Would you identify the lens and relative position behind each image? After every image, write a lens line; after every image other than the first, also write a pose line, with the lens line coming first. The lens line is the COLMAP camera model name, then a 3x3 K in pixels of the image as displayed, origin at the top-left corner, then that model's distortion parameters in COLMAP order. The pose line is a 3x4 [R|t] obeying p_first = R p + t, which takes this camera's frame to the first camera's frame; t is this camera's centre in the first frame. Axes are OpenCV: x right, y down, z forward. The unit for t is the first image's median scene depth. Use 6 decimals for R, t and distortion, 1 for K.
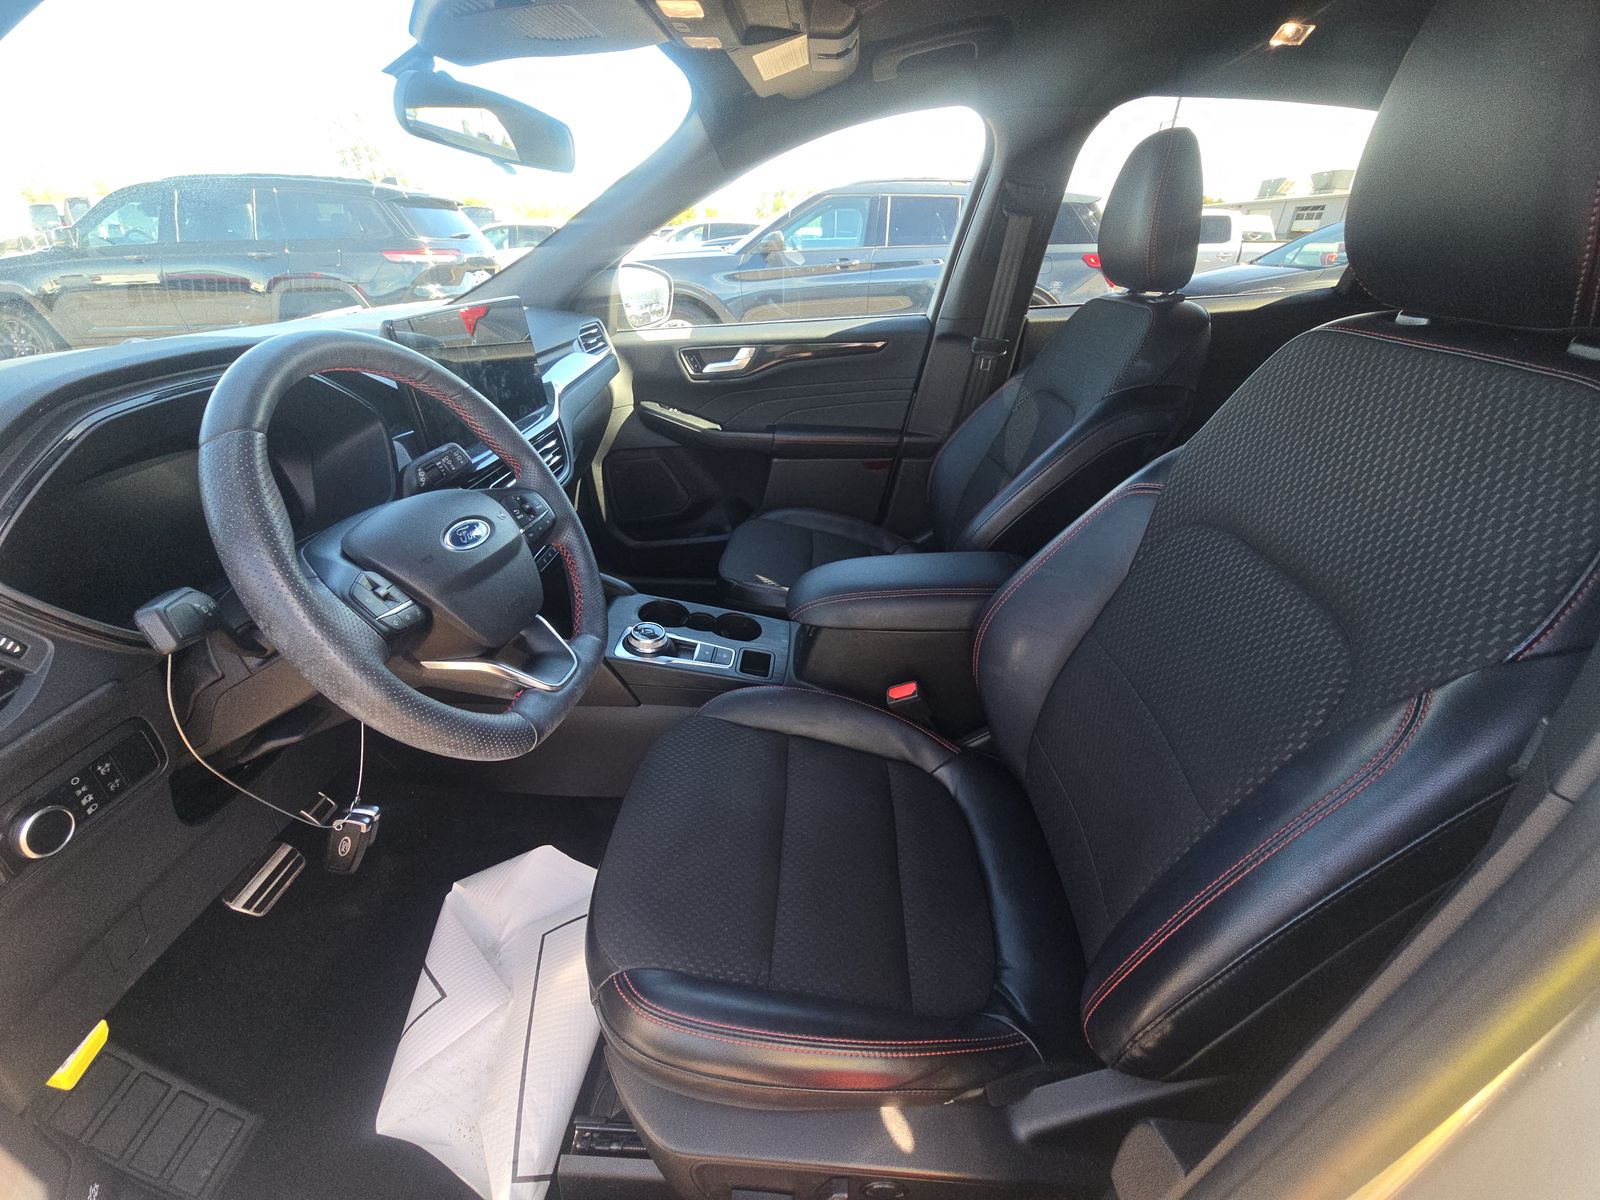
lens RADIAL K [[655.3, 0, 804.2], [0, 655.3, 595.3], [0, 0, 1]] dist [0.017565, -0.009348]
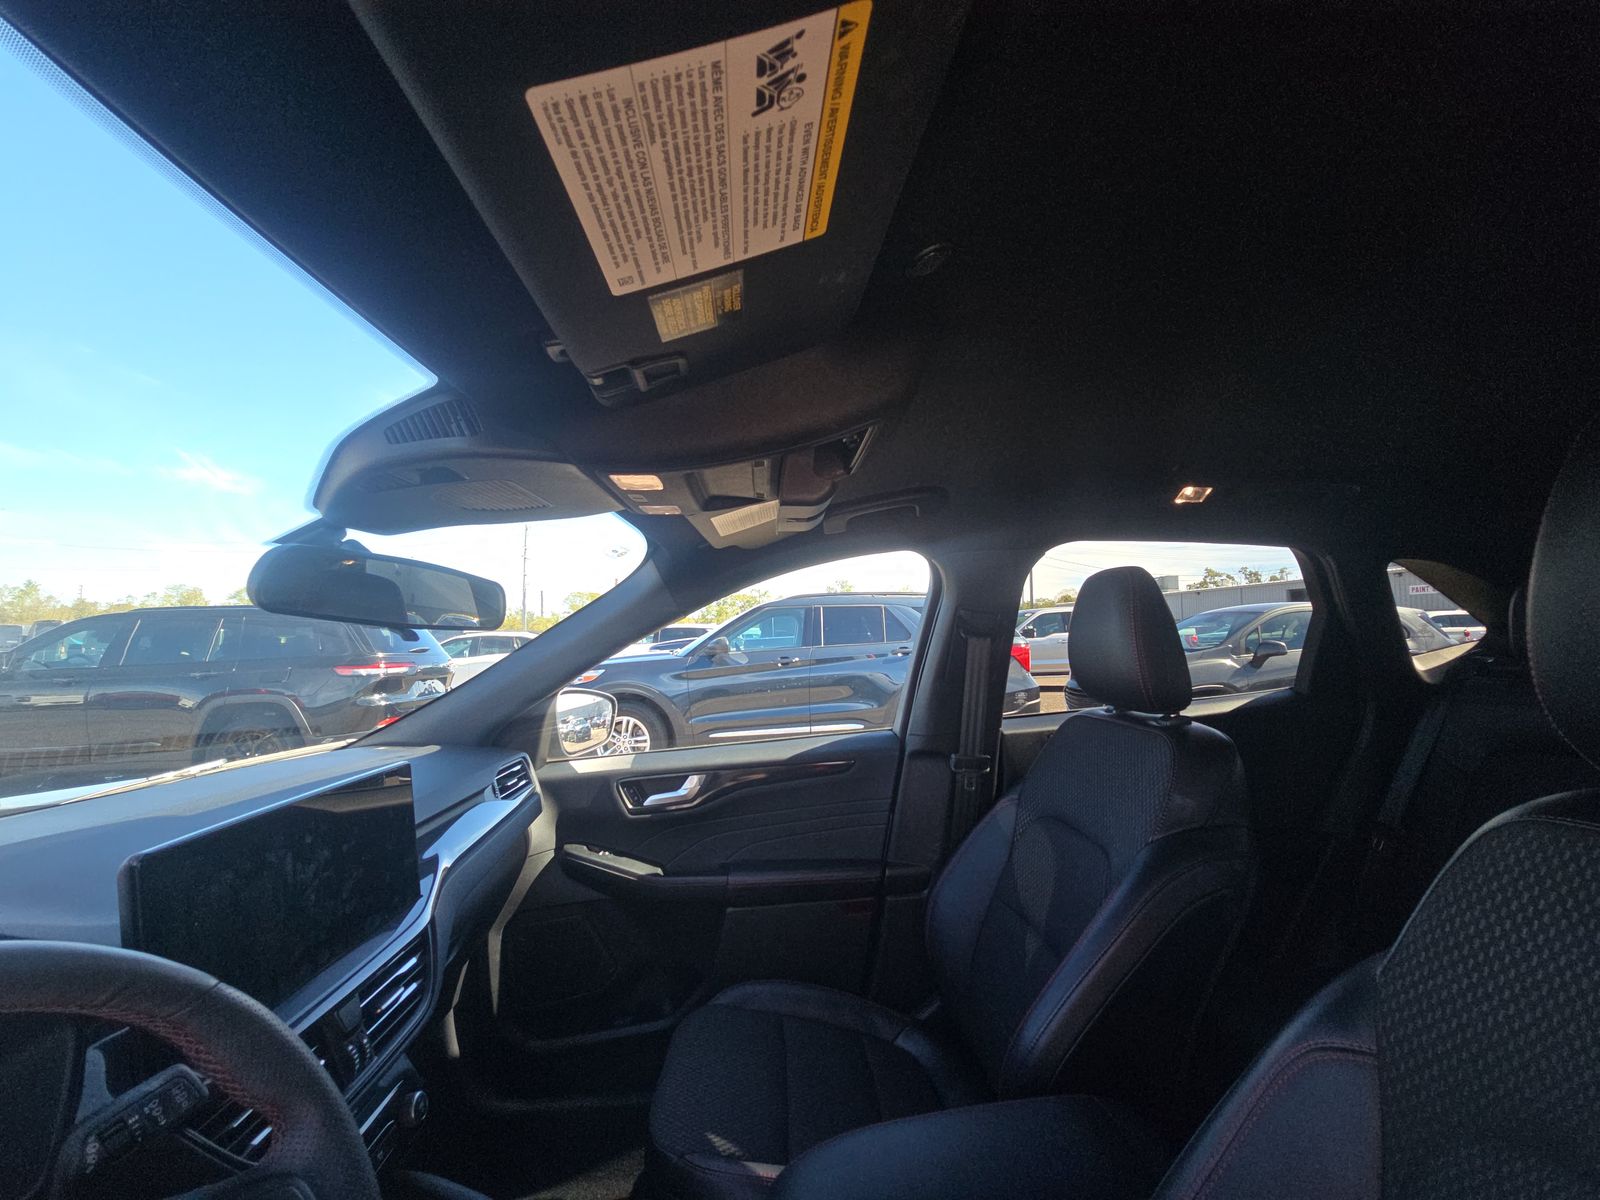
lens RADIAL K [[655.3, 0, 804.2], [0, 655.3, 595.3], [0, 0, 1]] dist [0.017565, -0.009348]
pose [[0.995296, -0.026940, 0.093065, -0.019420], [0.072131, 0.847340, -0.526130, -0.108889], [-0.064683, 0.530368, 0.845297, 0.125073]]
